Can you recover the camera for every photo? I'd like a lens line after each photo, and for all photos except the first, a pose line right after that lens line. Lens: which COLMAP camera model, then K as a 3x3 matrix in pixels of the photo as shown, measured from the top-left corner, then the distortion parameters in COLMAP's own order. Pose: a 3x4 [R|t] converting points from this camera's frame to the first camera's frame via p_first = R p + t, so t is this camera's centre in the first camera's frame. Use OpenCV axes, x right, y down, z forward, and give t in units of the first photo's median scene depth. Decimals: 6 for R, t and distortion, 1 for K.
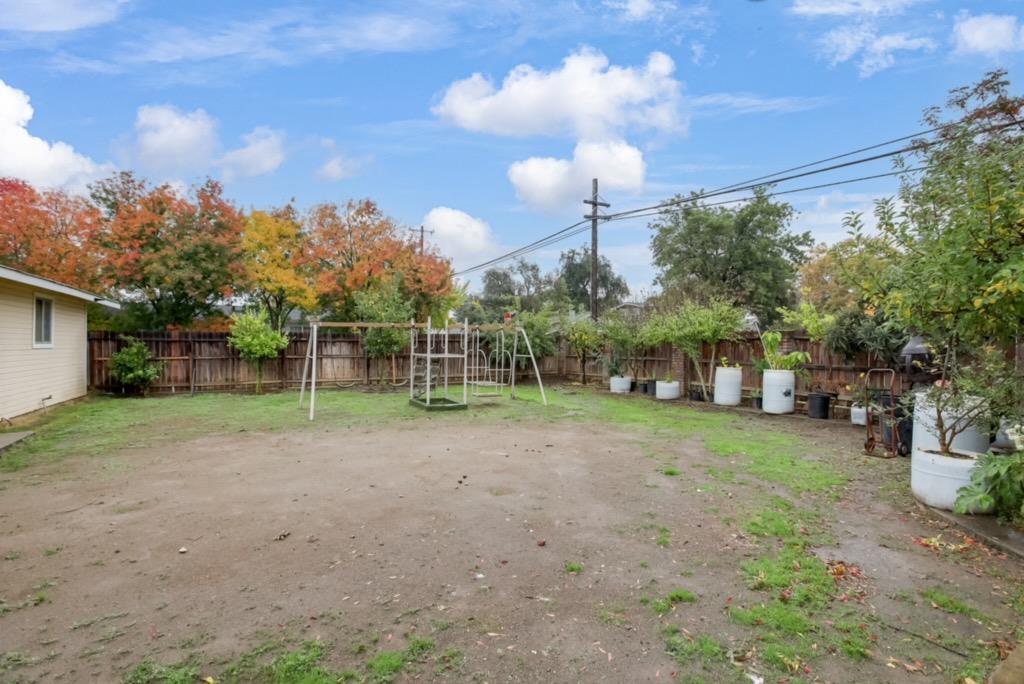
lens RADIAL K [[497.3, 0, 507.4], [0, 497.3, 343.8], [0, 0, 1]] dist [-0.001695, -0.000132]
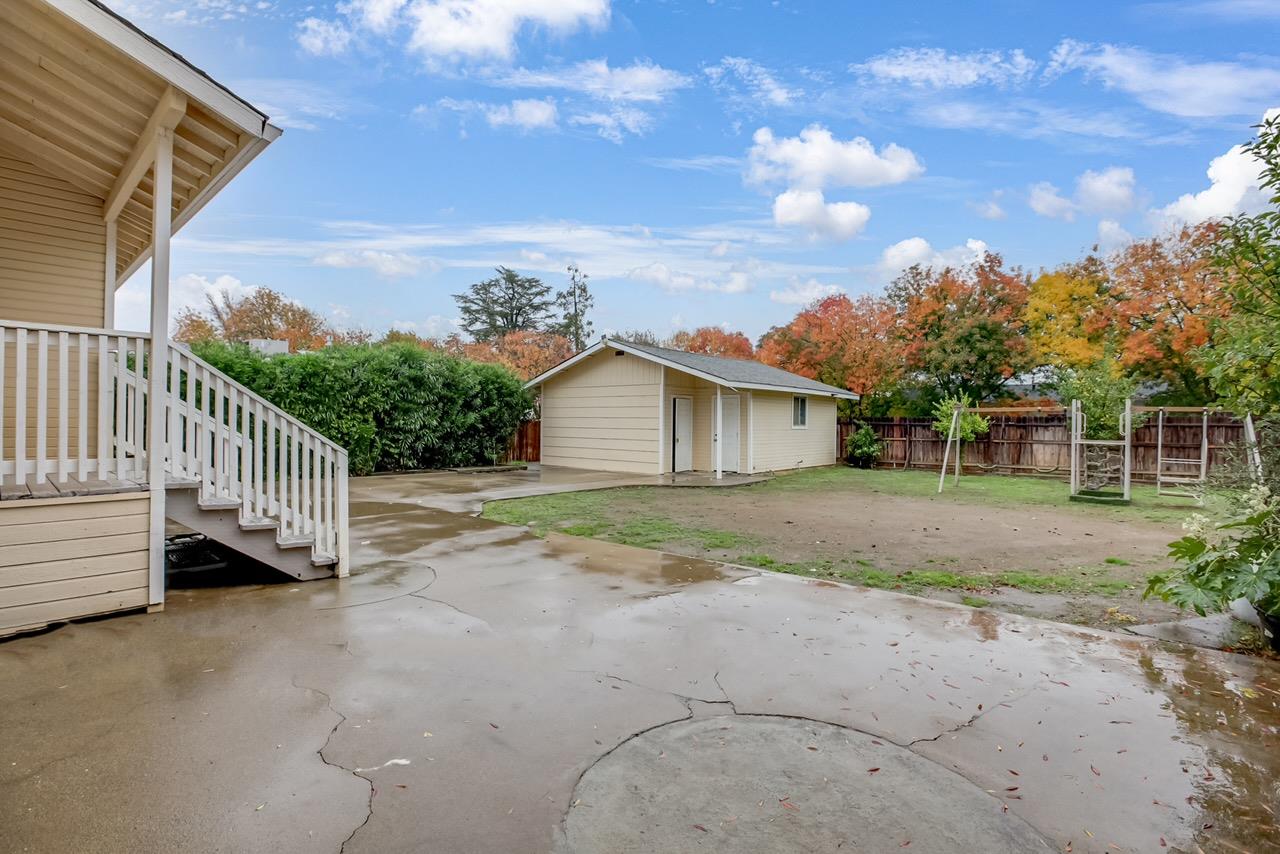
lens RADIAL K [[621.7, 0, 643.7], [0, 621.7, 422.8], [0, 0, 1]] dist [-0.001695, -0.000132]
pose [[0.408955, 0.000016, -0.912555, 0.226032], [-0.008951, 0.999952, -0.003994, 0.000485], [0.912511, 0.009802, 0.408935, -0.083683]]
